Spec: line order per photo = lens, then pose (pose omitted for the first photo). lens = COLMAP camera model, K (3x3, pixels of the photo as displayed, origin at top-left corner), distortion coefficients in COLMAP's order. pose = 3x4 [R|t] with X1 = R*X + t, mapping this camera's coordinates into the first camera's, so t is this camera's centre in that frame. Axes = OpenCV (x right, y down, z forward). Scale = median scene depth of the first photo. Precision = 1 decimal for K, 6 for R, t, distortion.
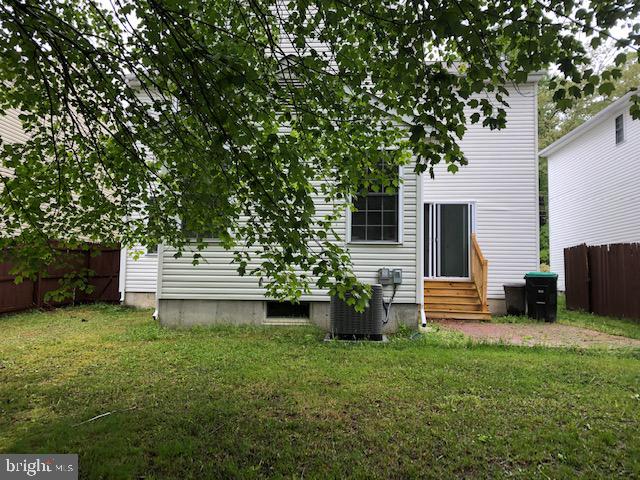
lens RADIAL K [[553.0, 0, 320.0], [0, 553.0, 240.0], [0, 0, 1]] dist [0.001634, -0.003144]
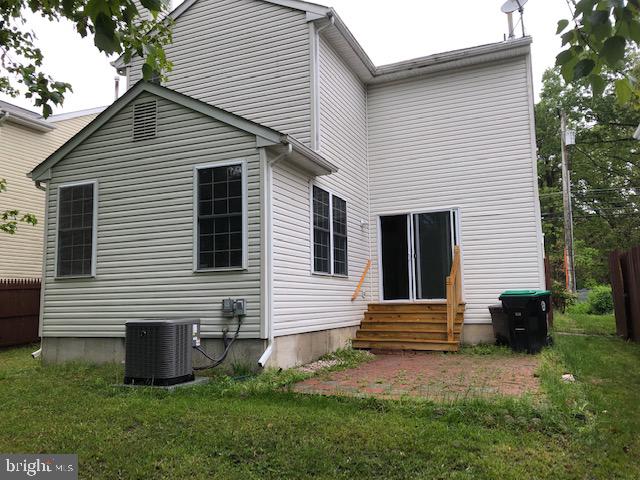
lens RADIAL K [[553.0, 0, 320.0], [0, 553.0, 240.0], [0, 0, 1]] dist [0.001634, -0.003144]
pose [[0.943951, -0.072267, -0.322077, 0.432784], [0.061228, 0.997141, -0.044288, 0.005070], [0.324357, 0.022085, 0.945677, 0.174896]]
